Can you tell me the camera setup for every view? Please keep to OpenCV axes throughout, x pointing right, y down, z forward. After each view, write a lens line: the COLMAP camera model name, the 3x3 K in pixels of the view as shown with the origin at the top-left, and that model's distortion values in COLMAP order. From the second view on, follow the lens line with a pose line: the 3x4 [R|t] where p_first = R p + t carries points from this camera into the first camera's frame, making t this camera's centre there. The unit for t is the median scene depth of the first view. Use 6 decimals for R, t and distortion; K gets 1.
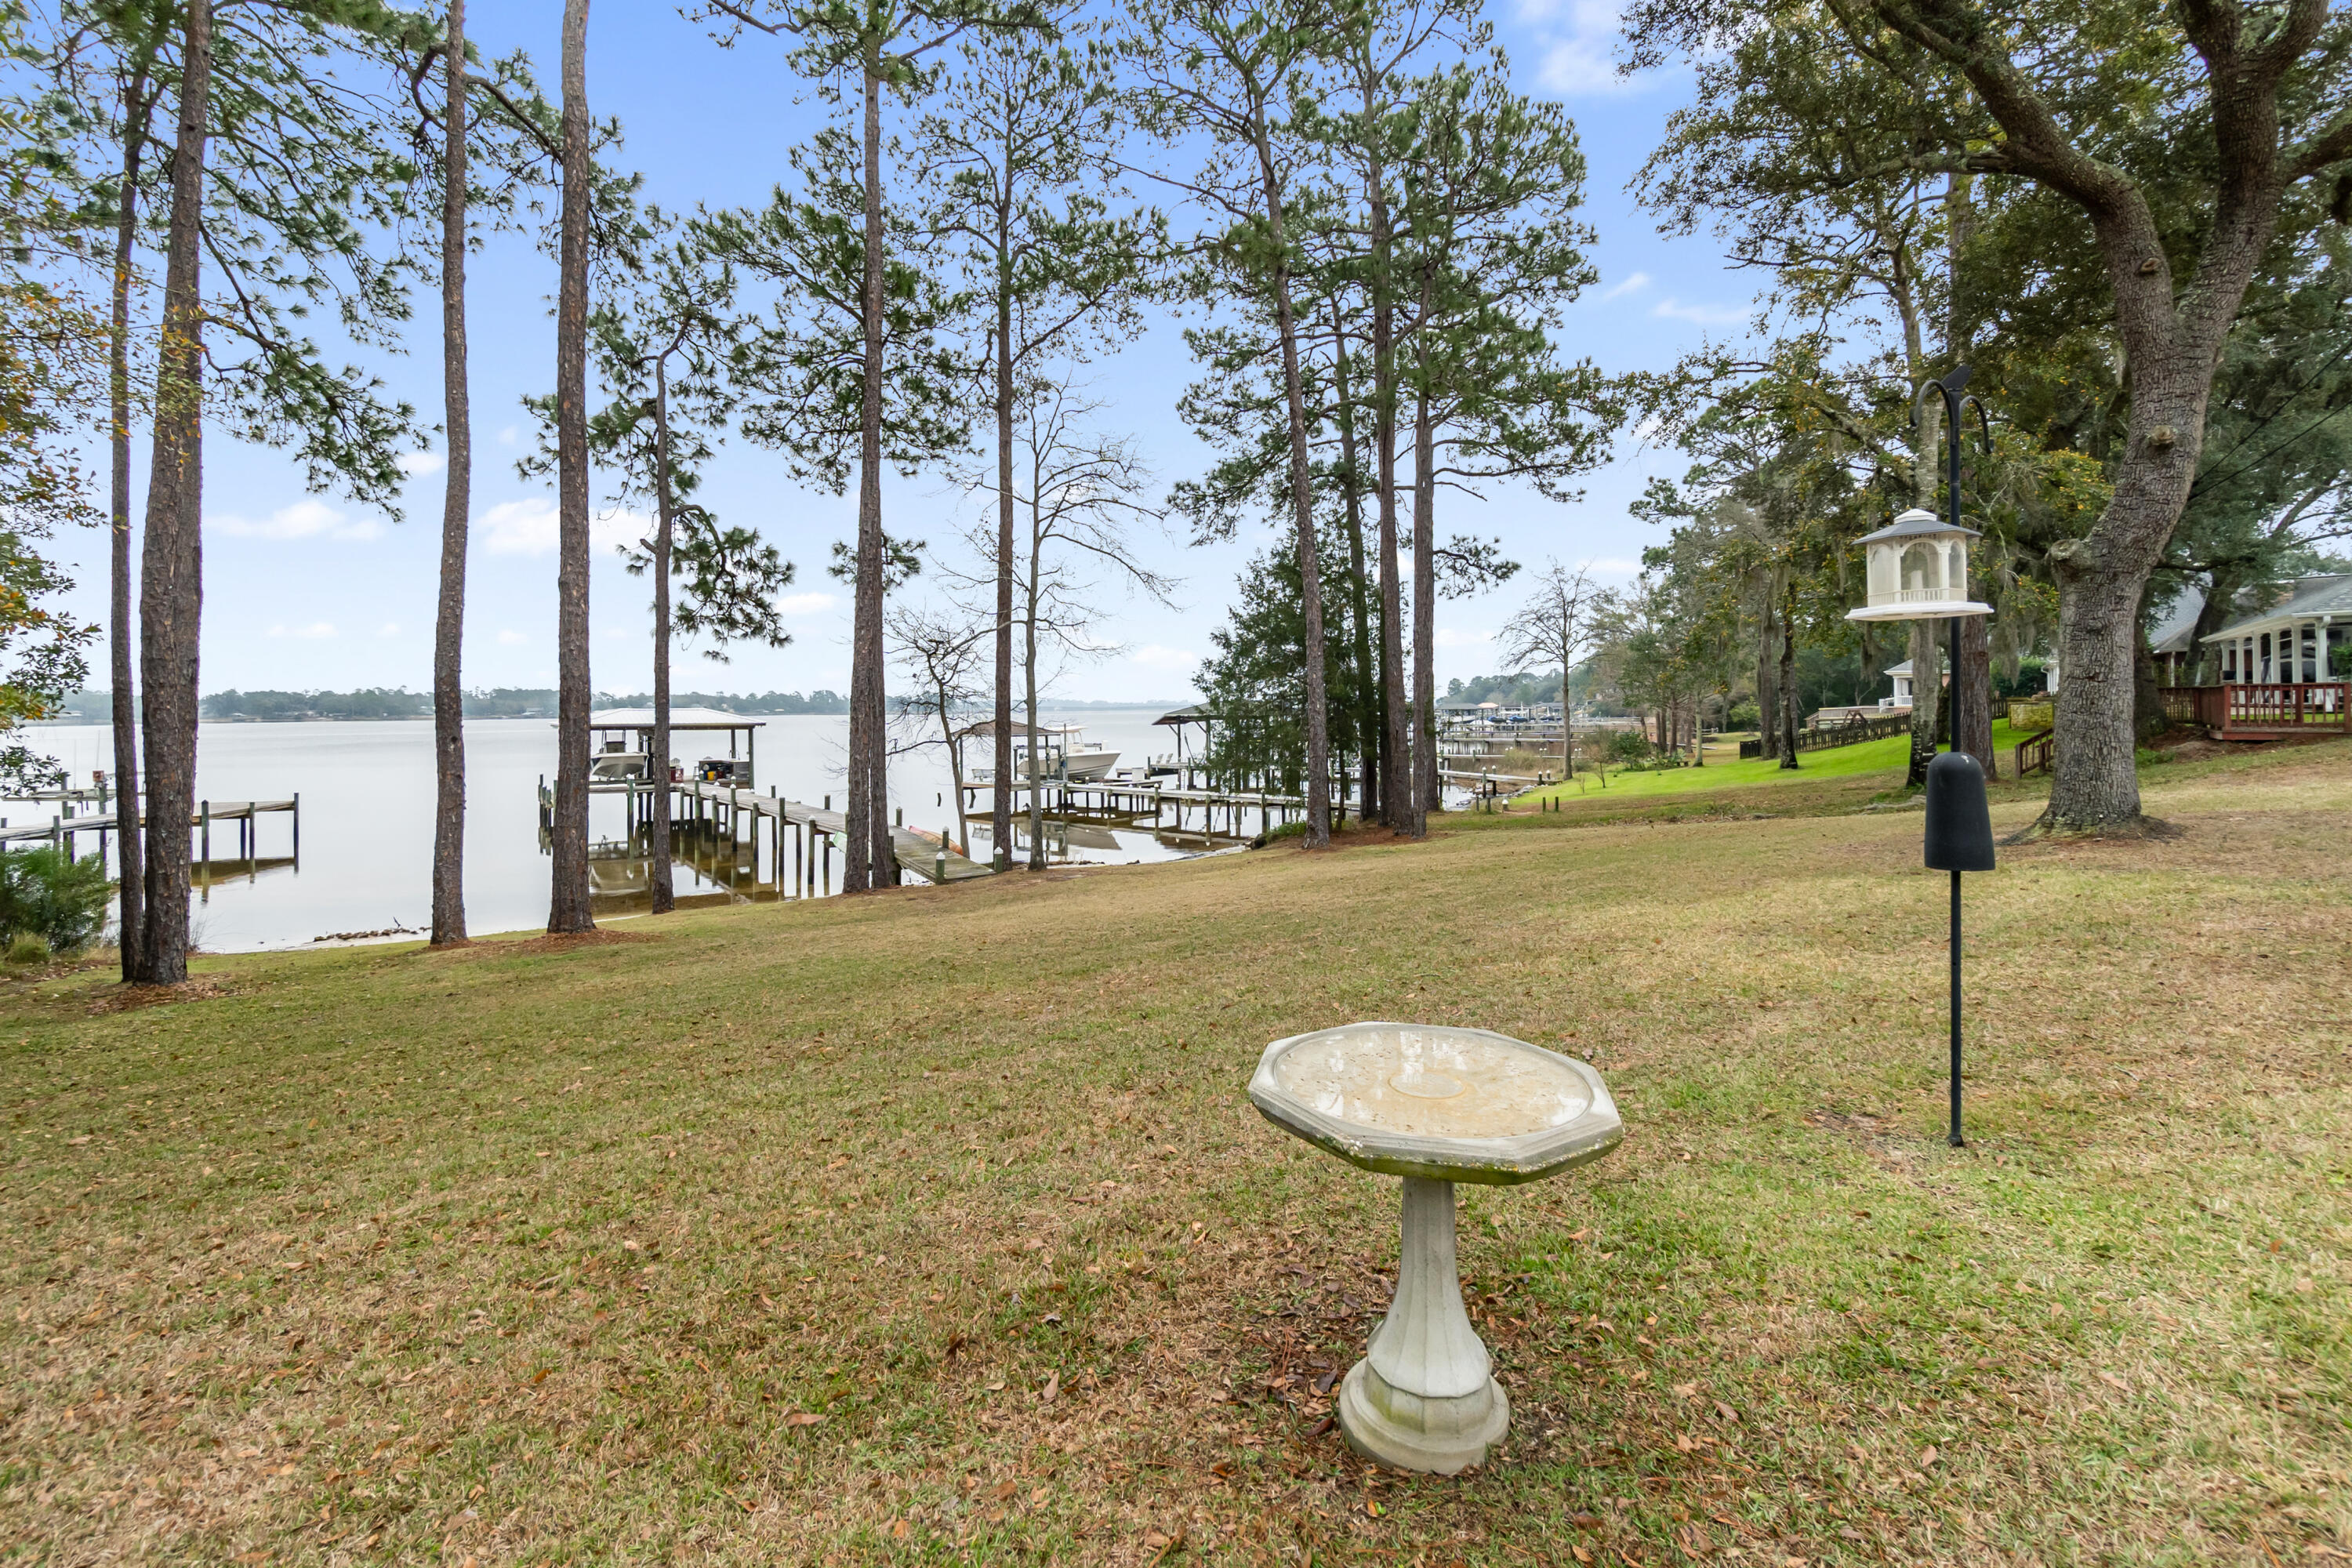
lens RADIAL K [[1023.7, 0, 1176.1], [0, 1023.7, 715.4], [0, 0, 1]] dist [-0.011437, 0.001380]
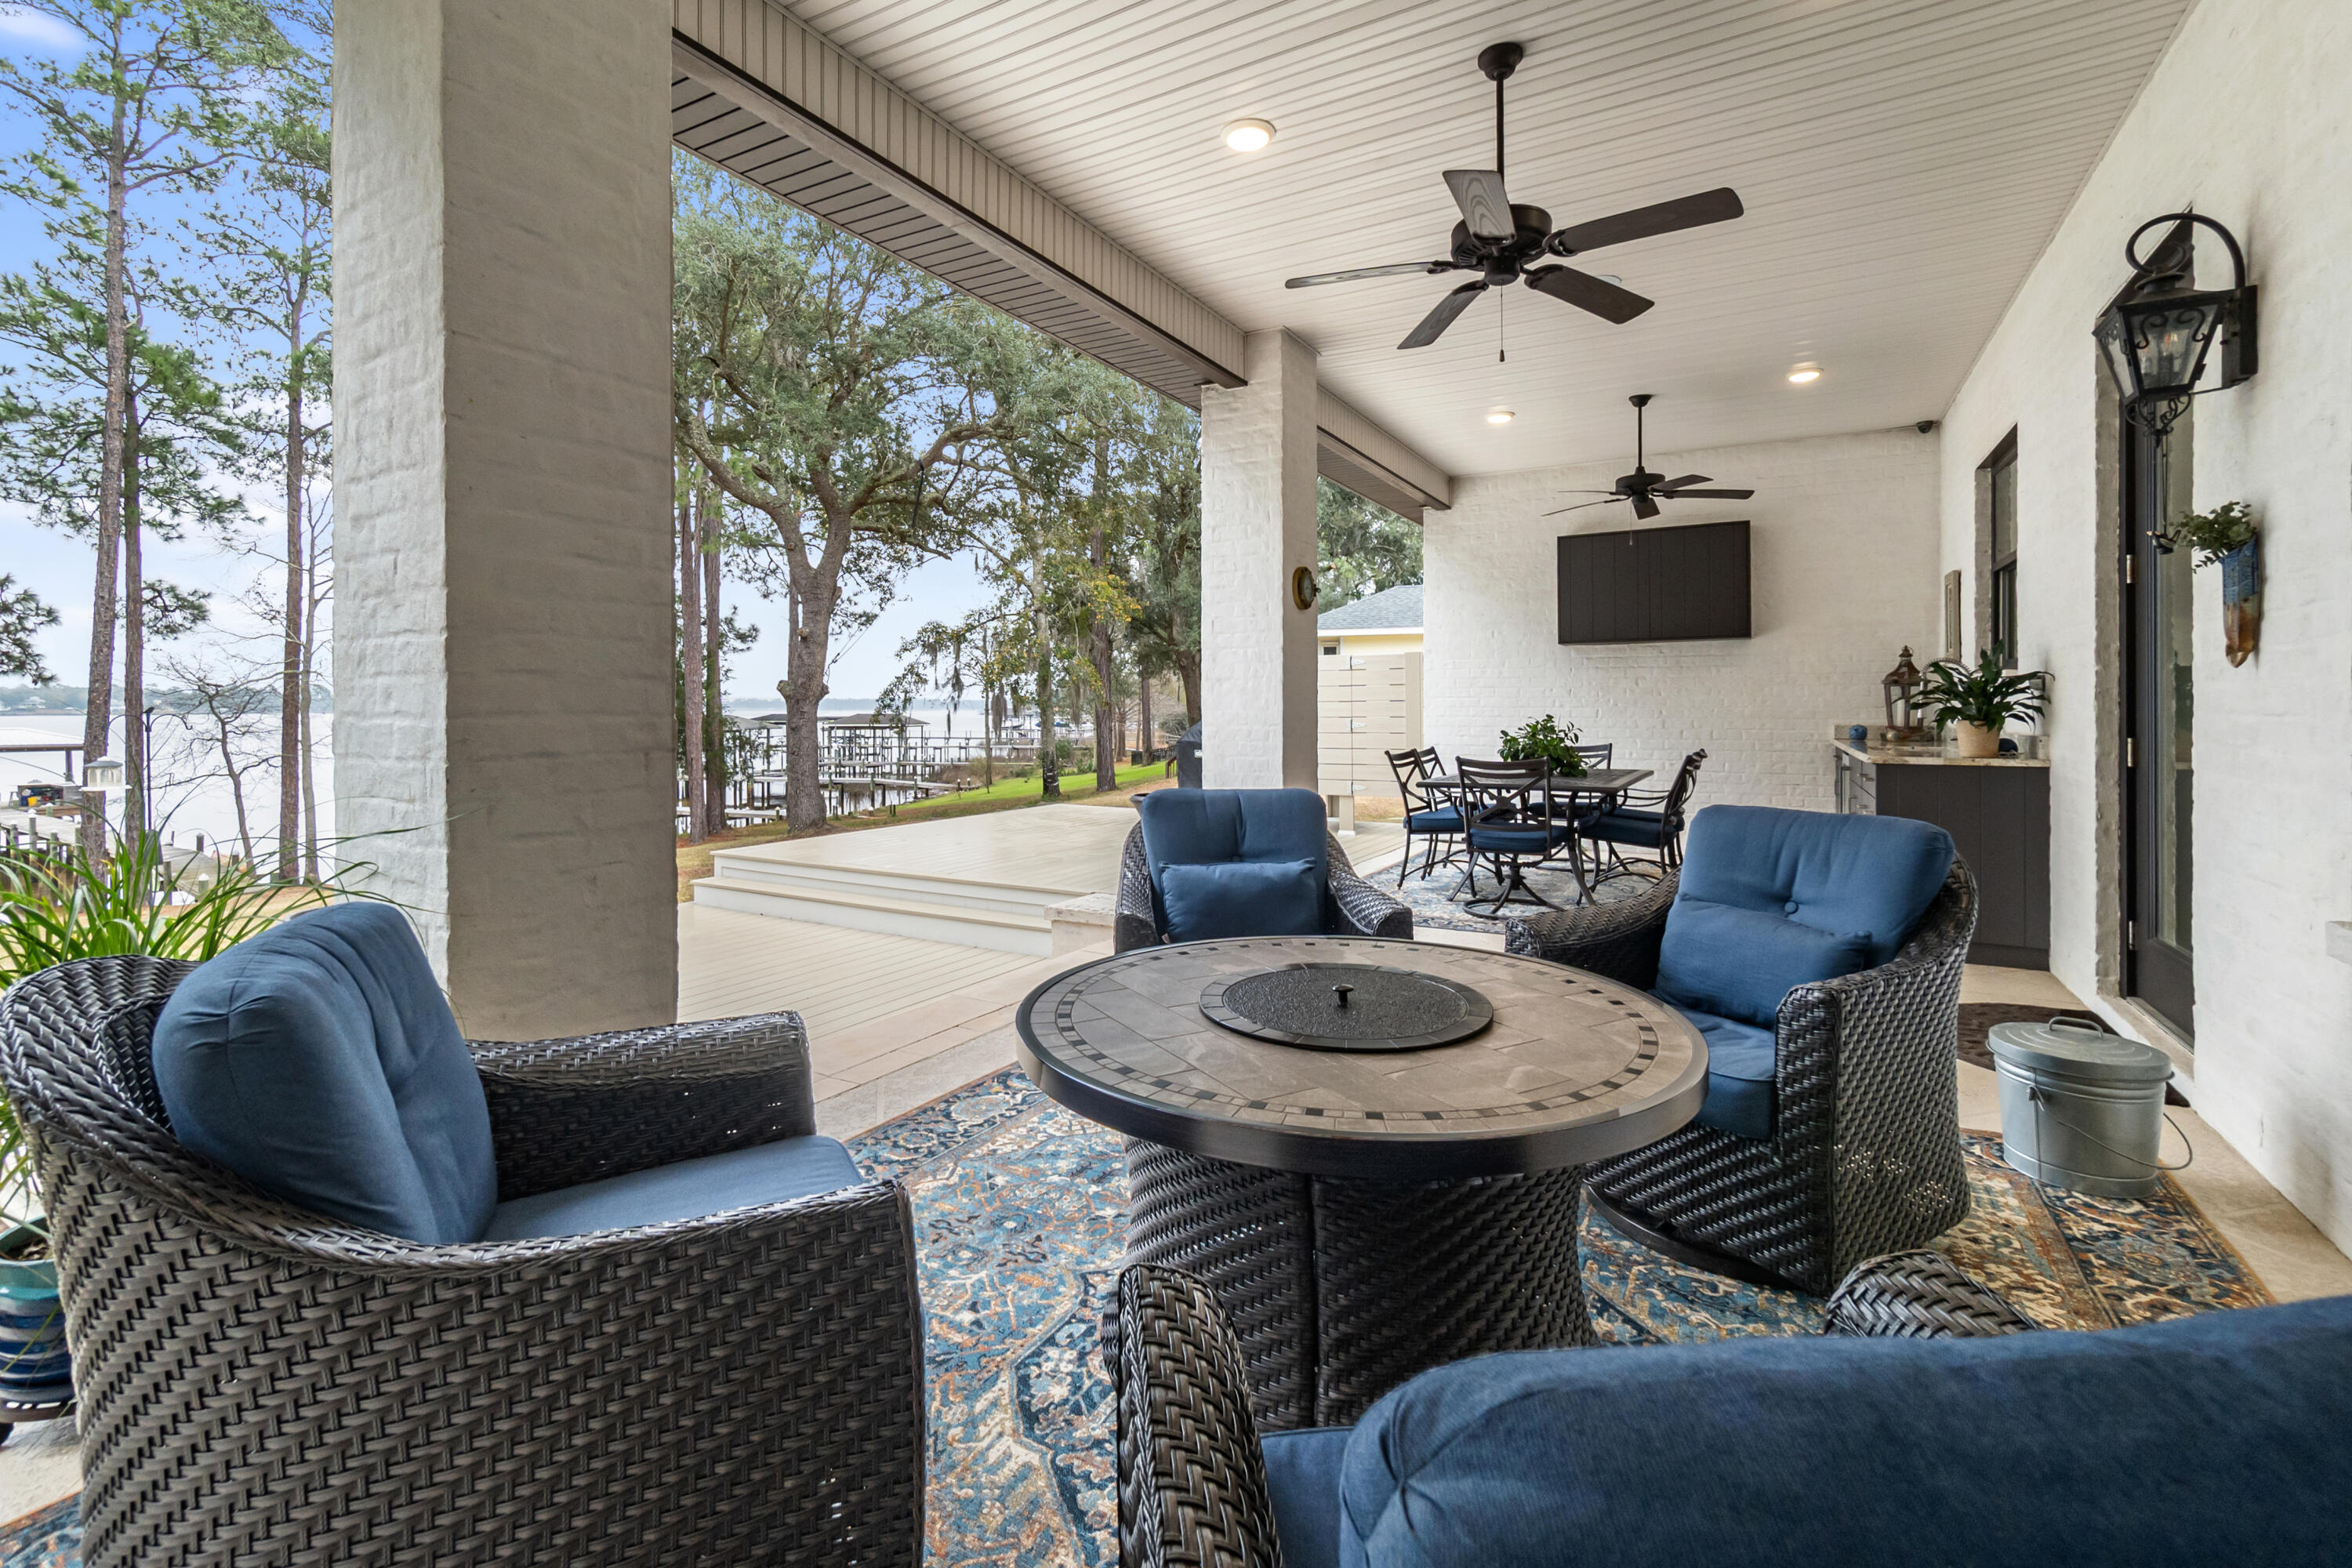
lens RADIAL K [[1023.7, 0, 1164.8], [0, 1023.7, 714.3], [0, 0, 1]] dist [-0.011437, 0.001380]
pose [[0.935874, 0.003175, 0.352321, 0.329165], [-0.003314, 0.999994, -0.000210, -0.041944], [-0.352320, -0.000971, 0.935879, -0.382049]]
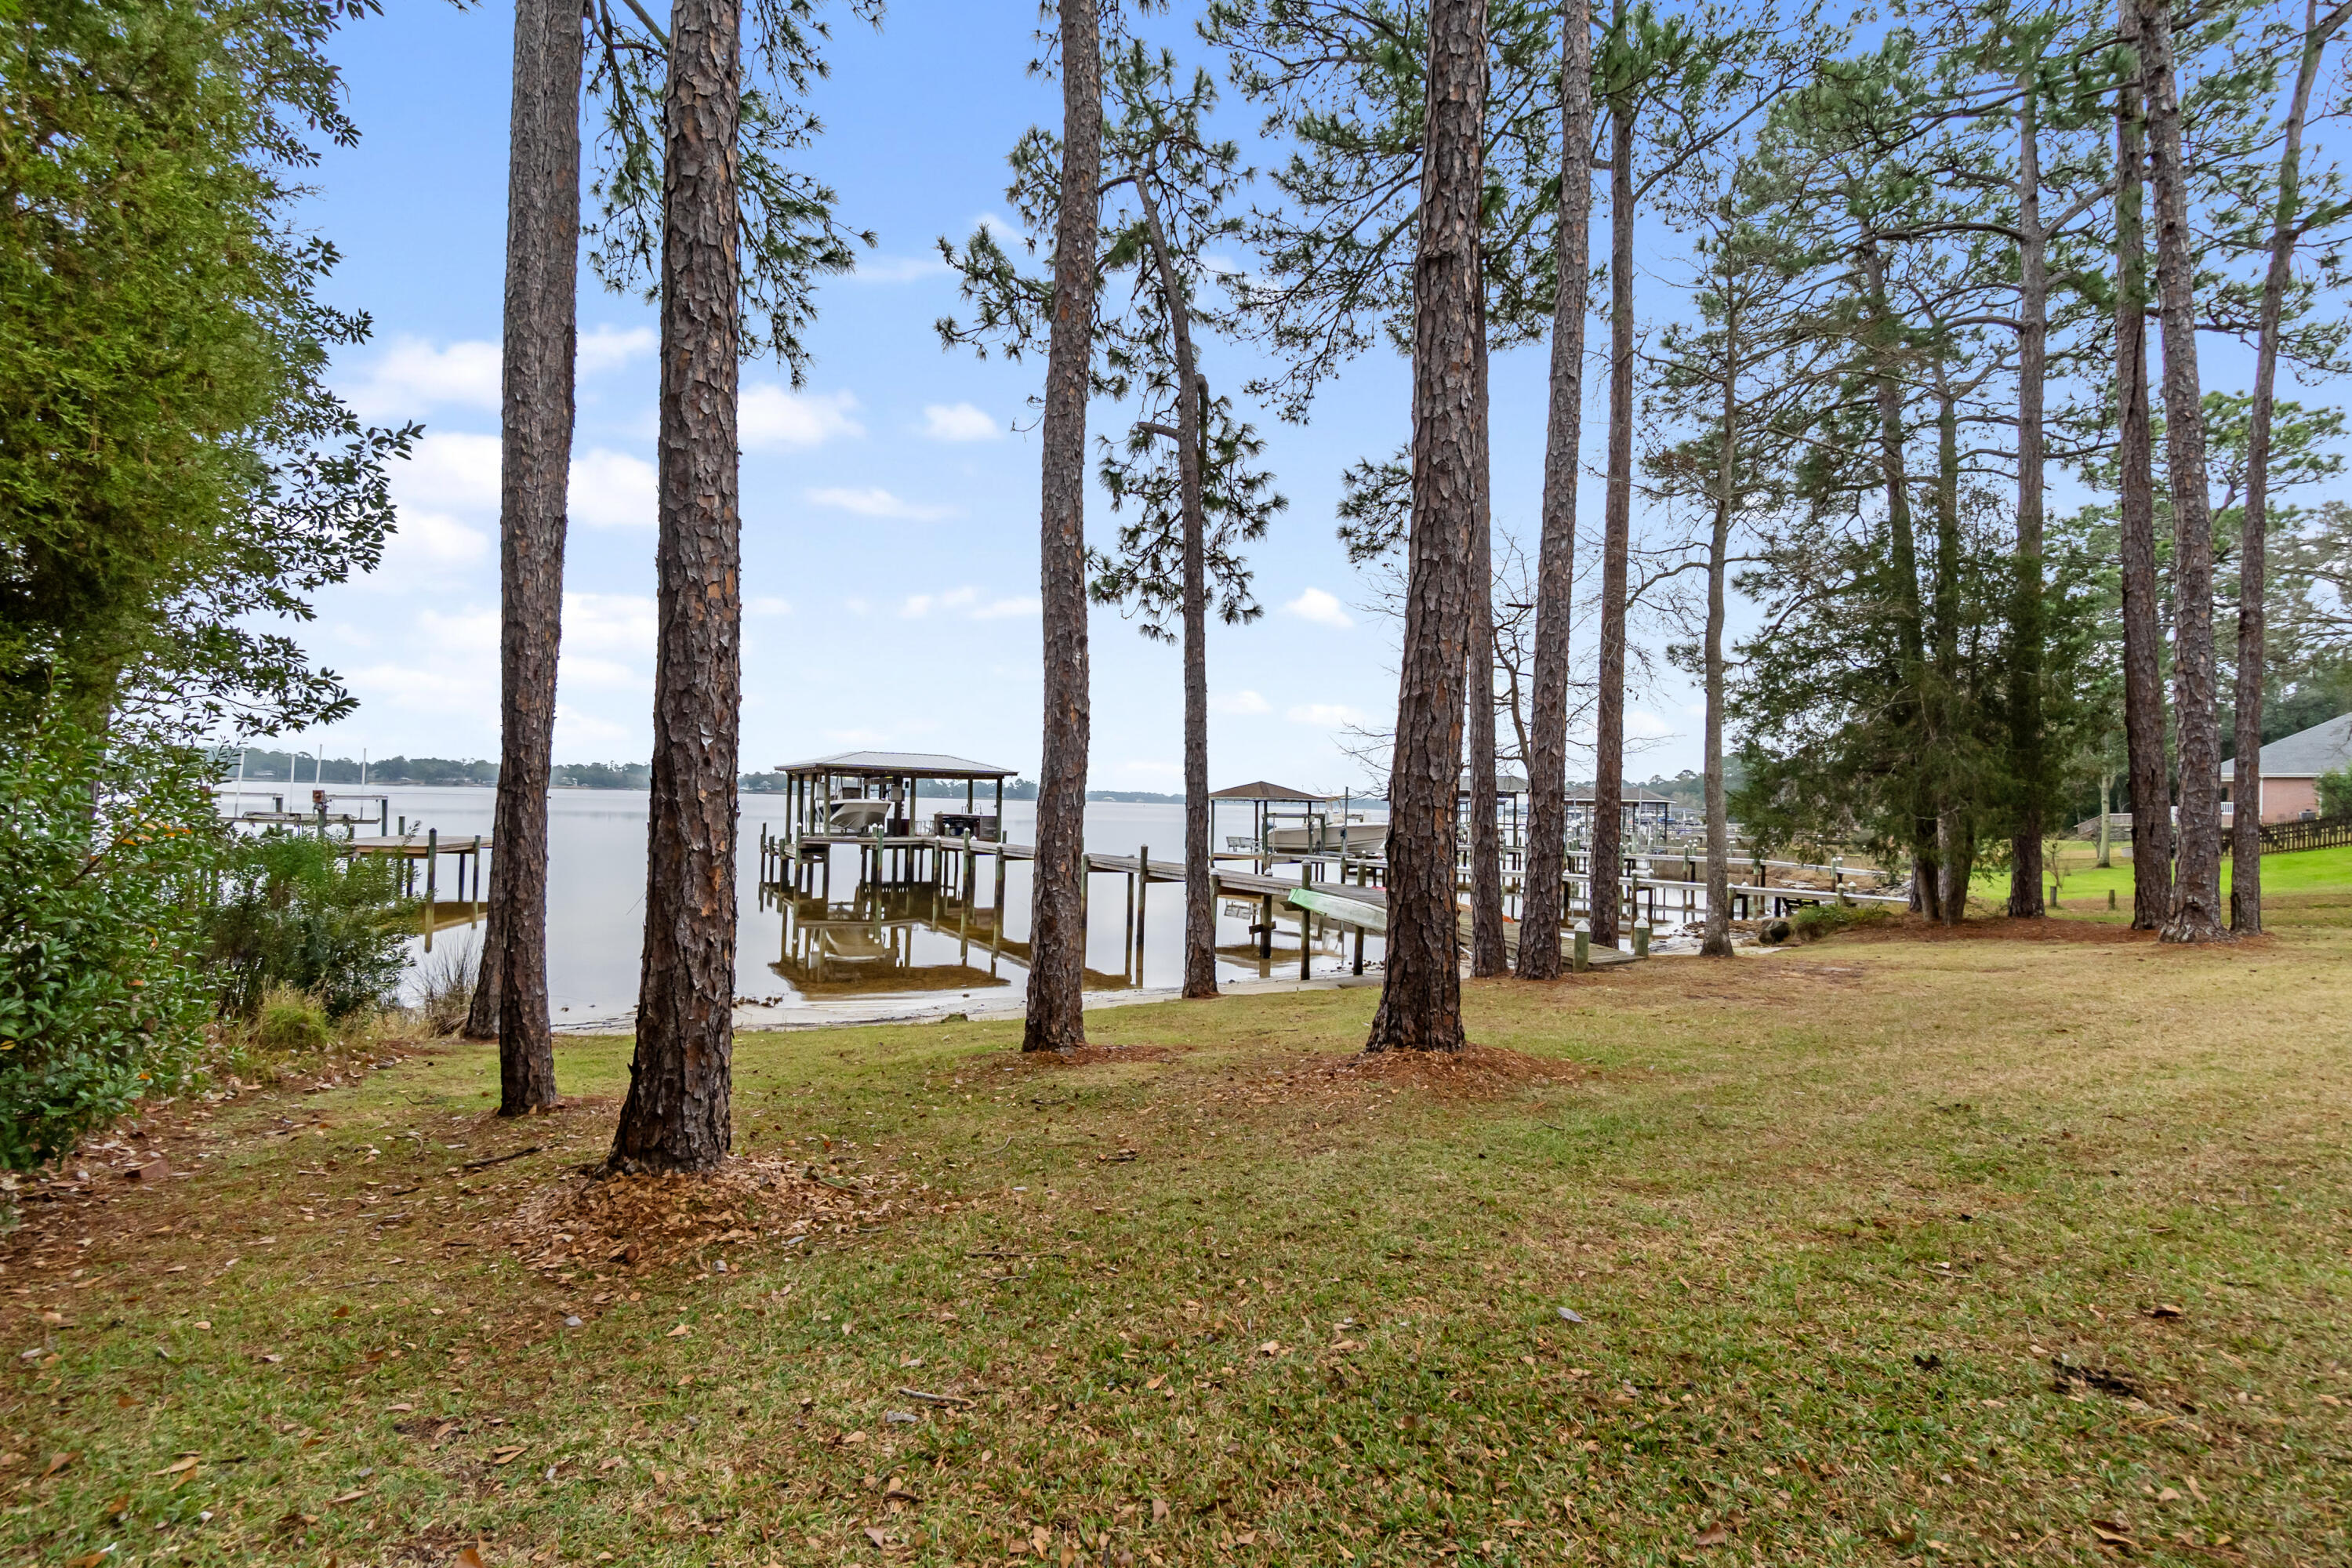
lens RADIAL K [[1023.7, 0, 1194.2], [0, 1023.7, 801.6], [0, 0, 1]] dist [-0.011437, 0.001380]
pose [[0.995322, 0.035957, -0.089675, -0.296053], [-0.036269, 0.999340, -0.001847, 0.049069], [0.089549, 0.005091, 0.995969, 0.245719]]
